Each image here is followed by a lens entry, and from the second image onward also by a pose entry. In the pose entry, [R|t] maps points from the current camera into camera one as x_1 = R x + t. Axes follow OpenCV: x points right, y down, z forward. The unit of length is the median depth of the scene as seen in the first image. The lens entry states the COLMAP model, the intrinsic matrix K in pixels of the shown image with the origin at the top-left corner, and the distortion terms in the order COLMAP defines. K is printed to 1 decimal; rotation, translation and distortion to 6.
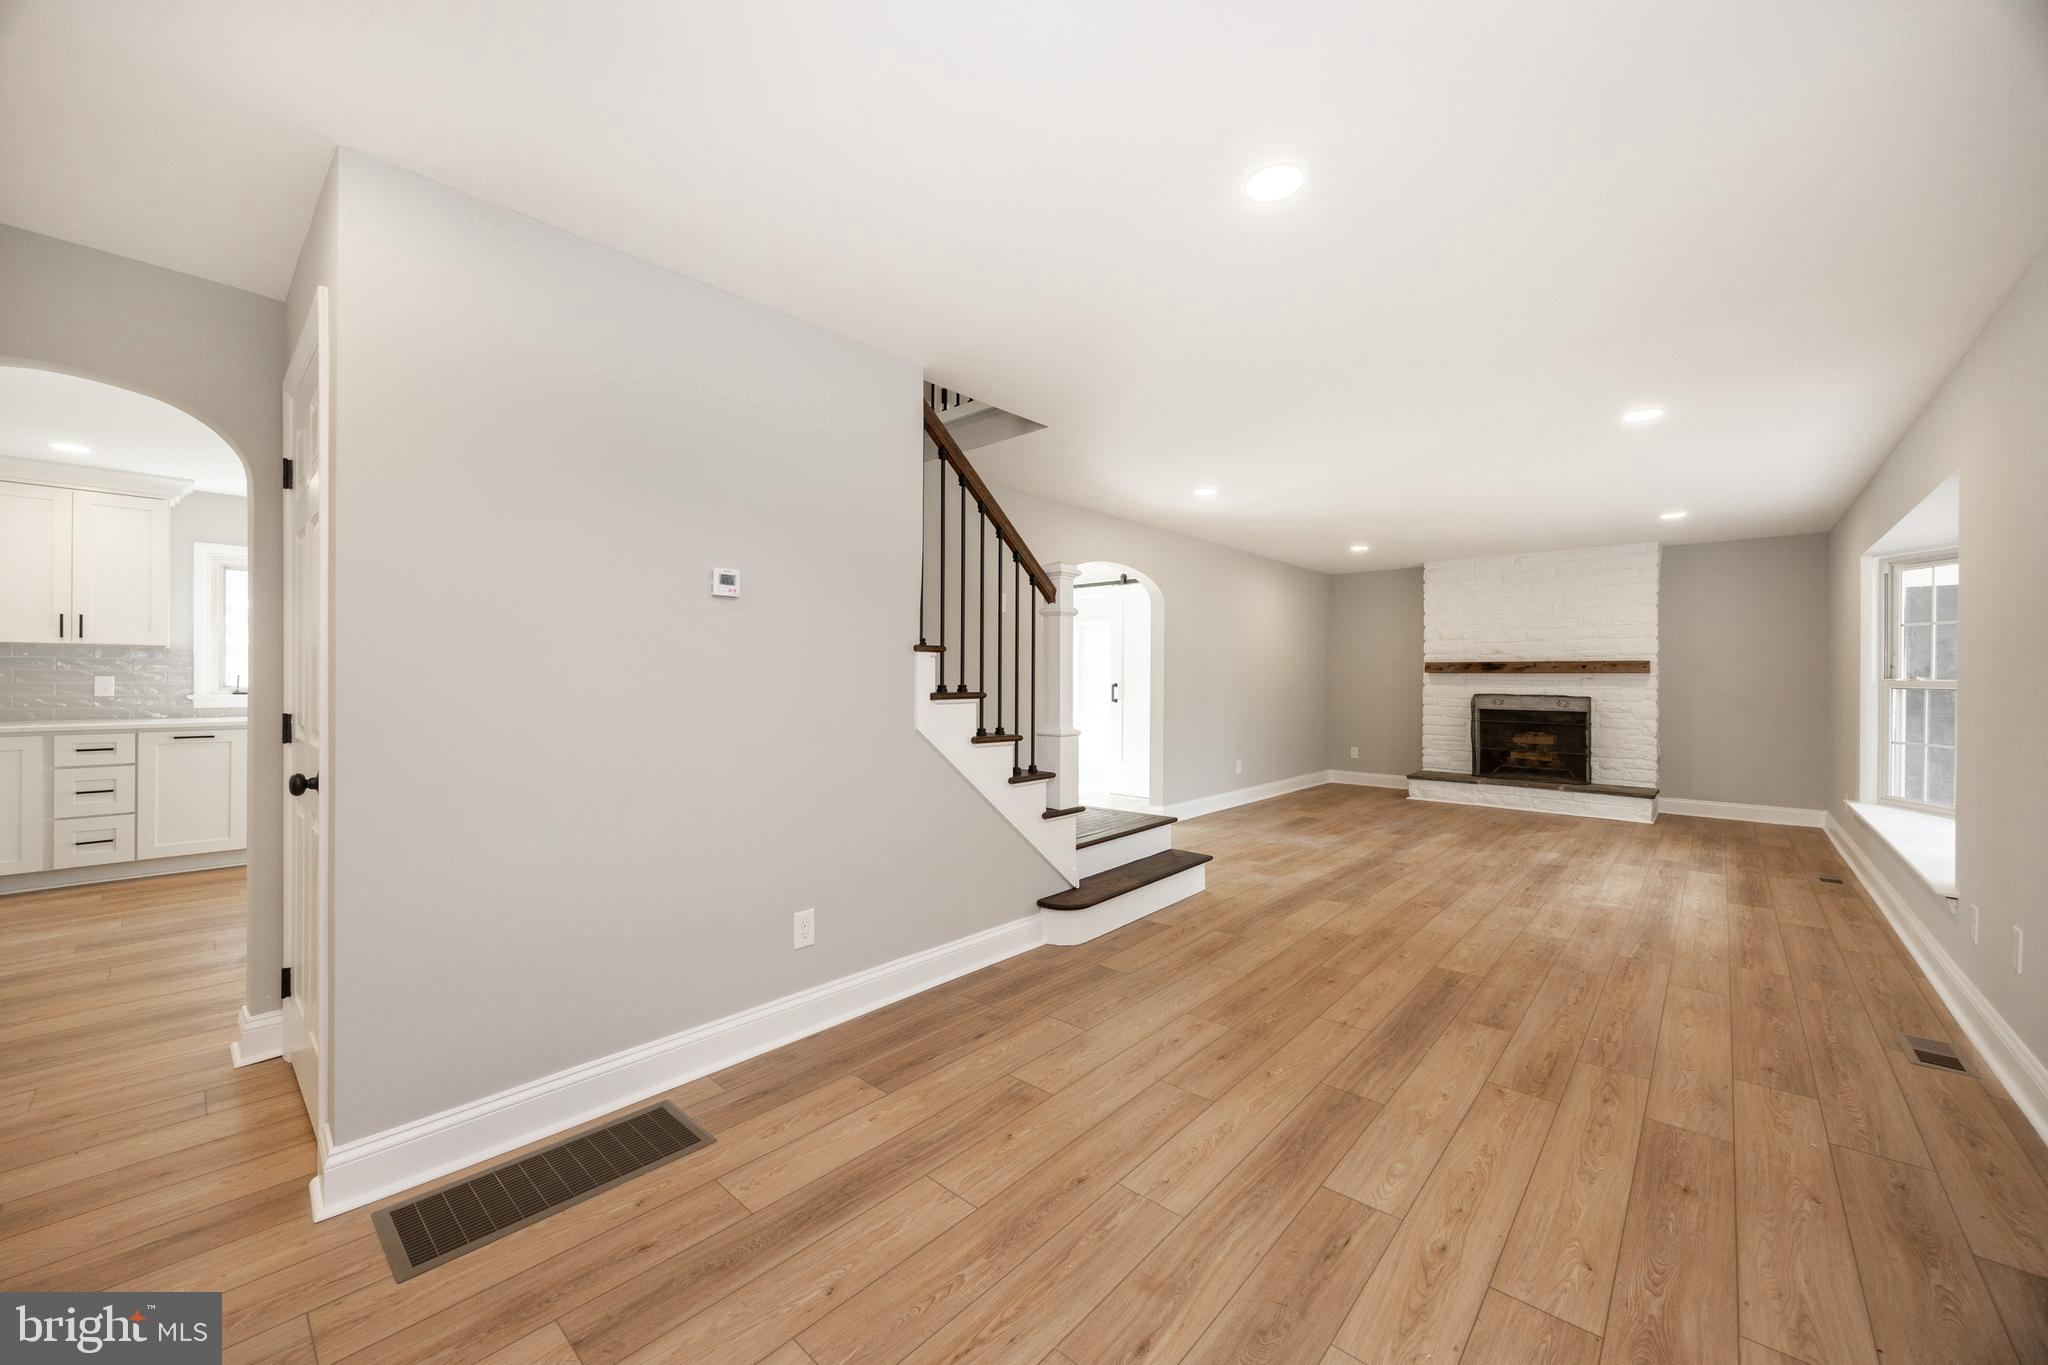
lens RADIAL K [[772.1, 0, 1030.9], [0, 772.1, 681.8], [0, 0, 1]] dist [0.003628, -0.000286]
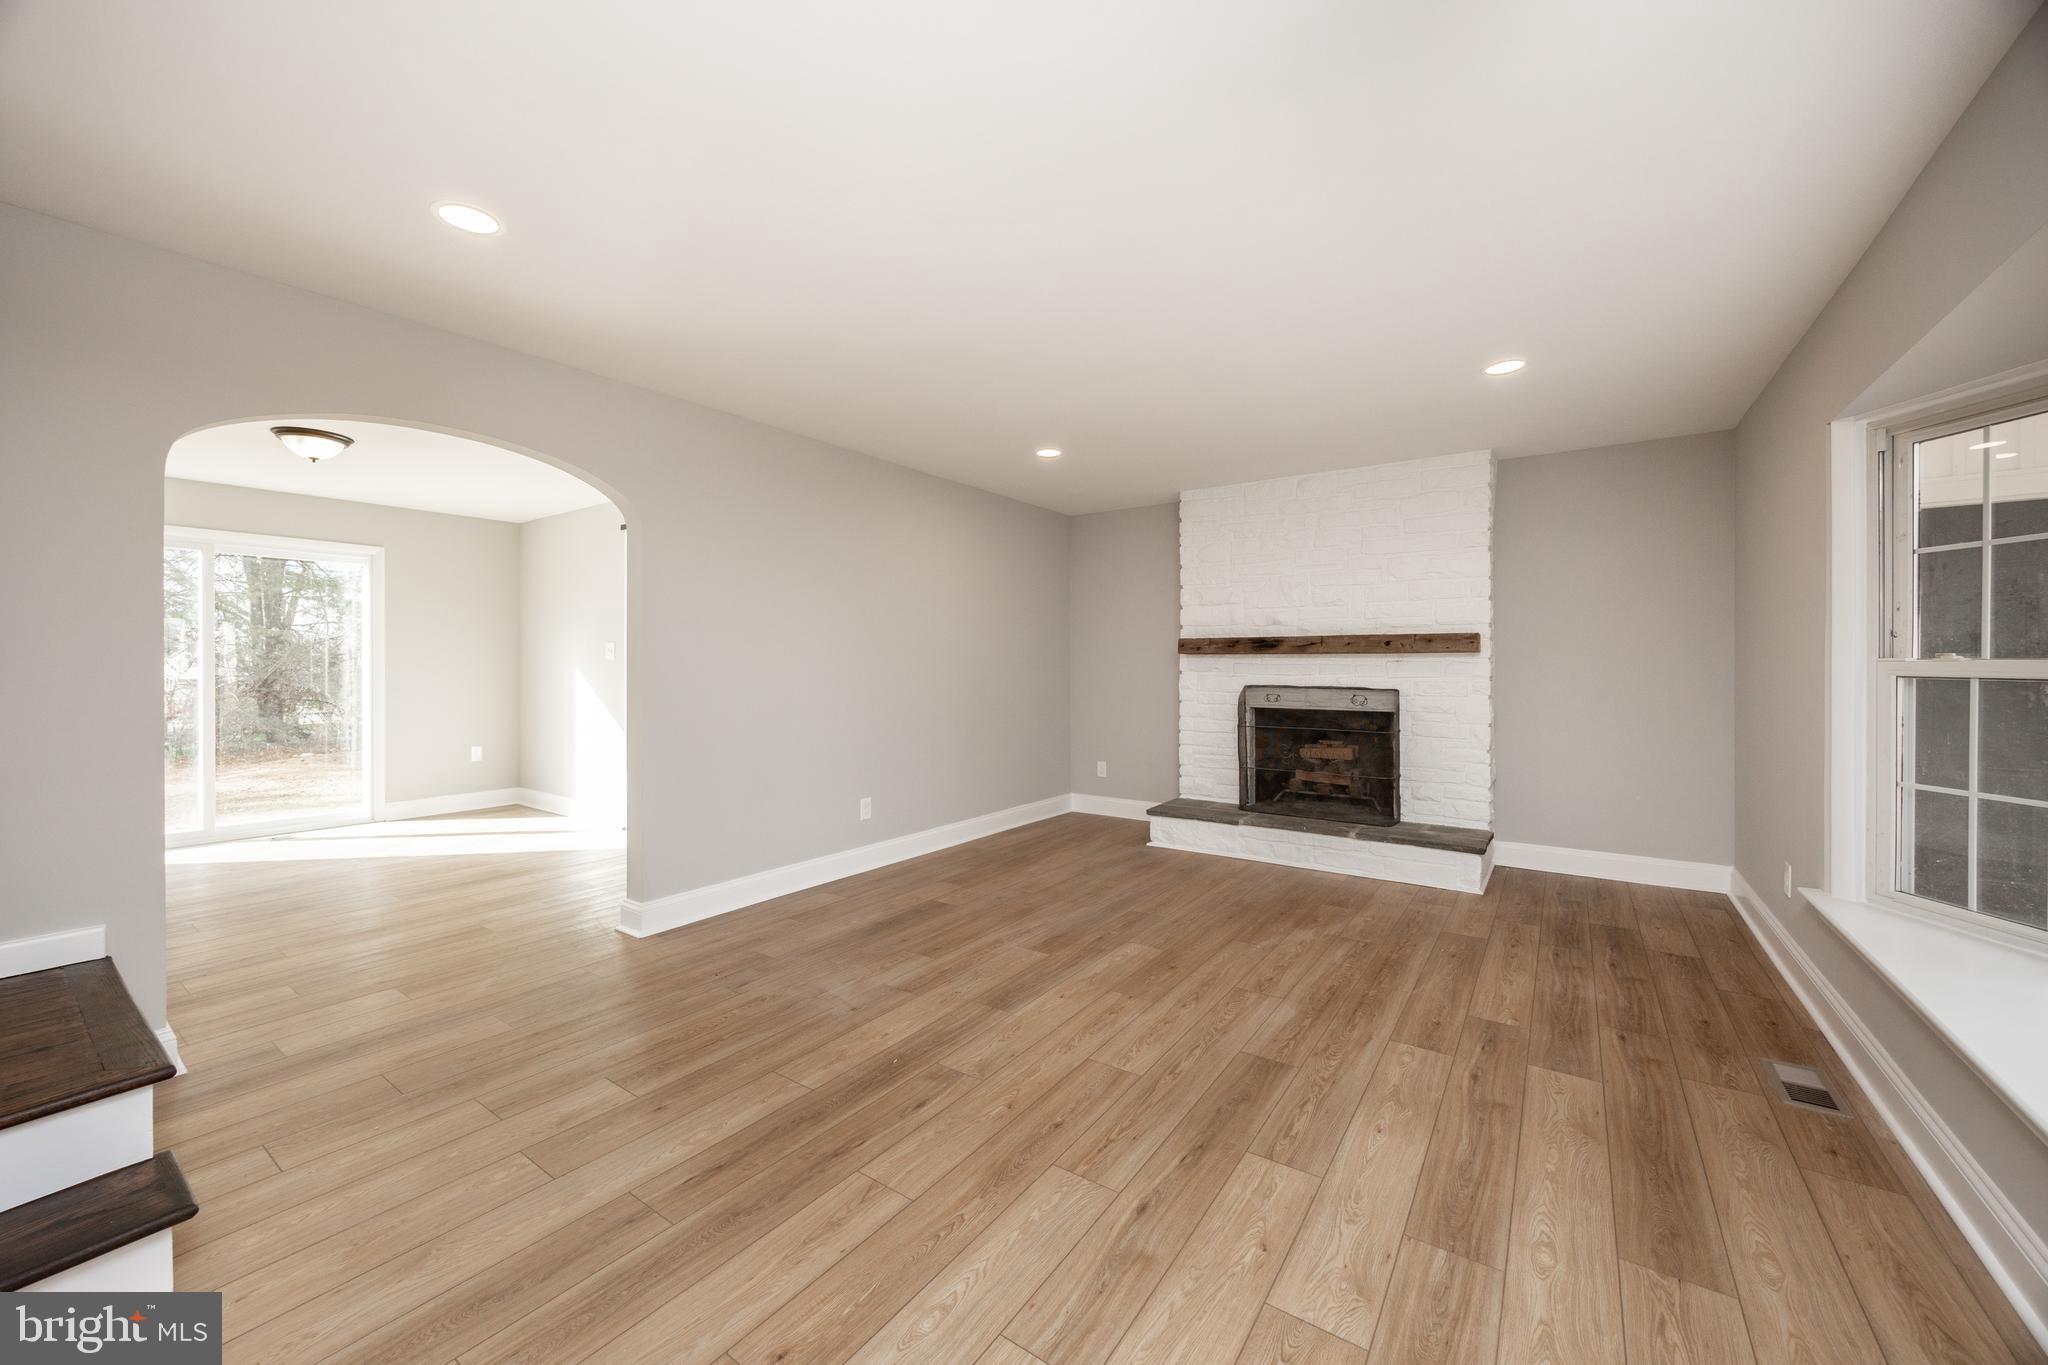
lens RADIAL K [[772.1, 0, 1030.9], [0, 772.1, 668.2], [0, 0, 1]] dist [0.003628, -0.000286]
pose [[0.992838, -0.004237, 0.119390, 0.346750], [0.004318, 0.999991, -0.000421, 0.000508], [-0.119387, 0.000933, 0.992847, 0.399293]]
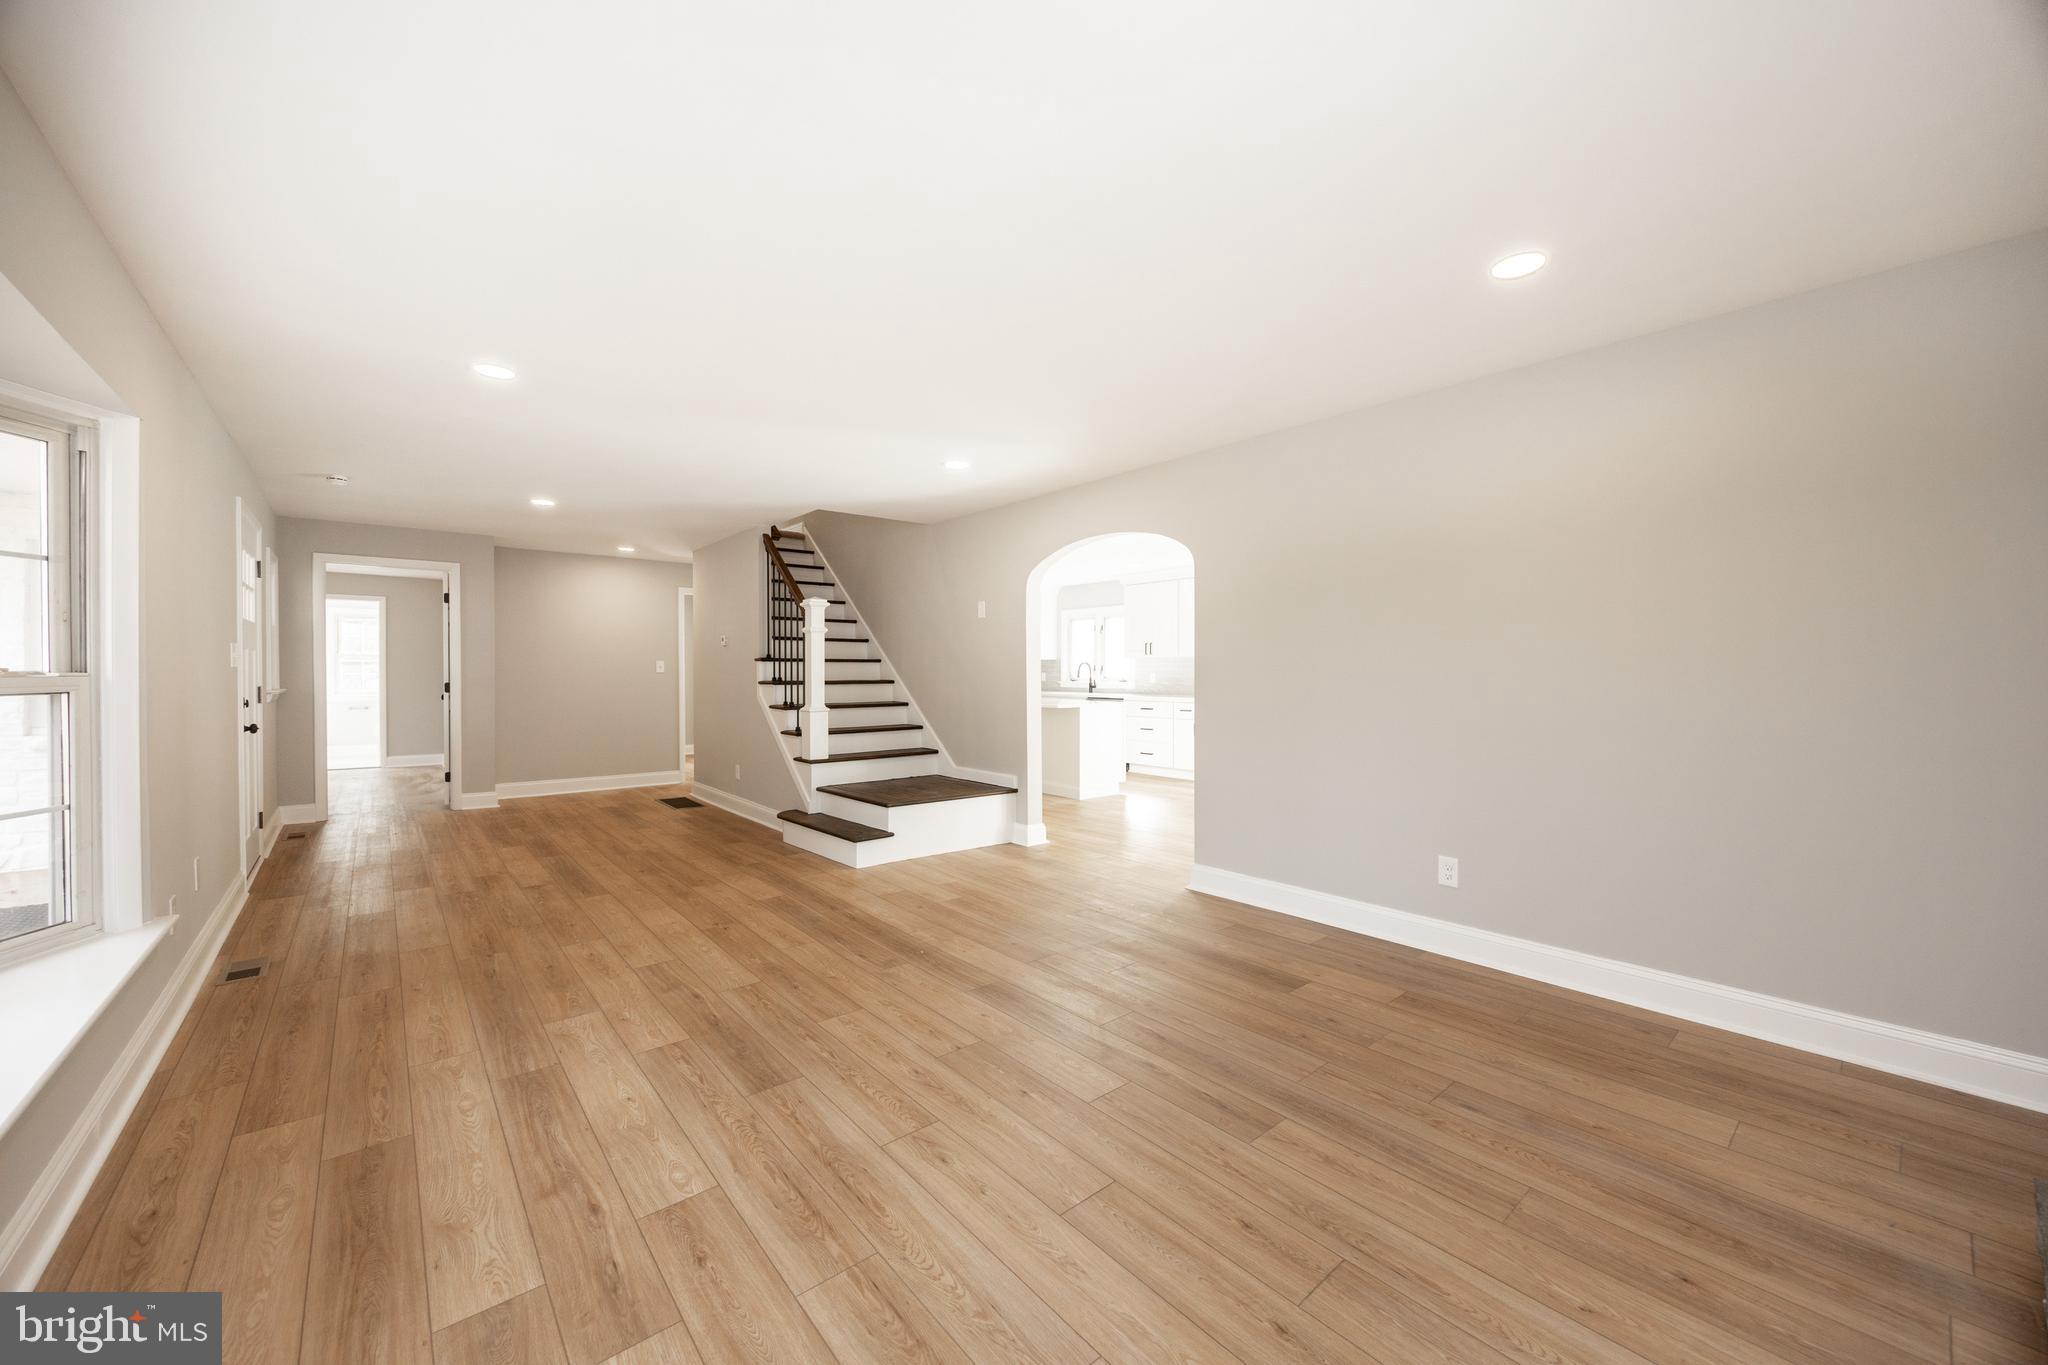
lens RADIAL K [[772.1, 0, 1017.3], [0, 772.1, 679.0], [0, 0, 1]] dist [0.003628, -0.000286]
pose [[-0.148929, 0.006223, -0.988828, 0.793417], [-0.001295, 0.999978, 0.006488, -0.003133], [0.988847, 0.002247, -0.148917, 0.868092]]
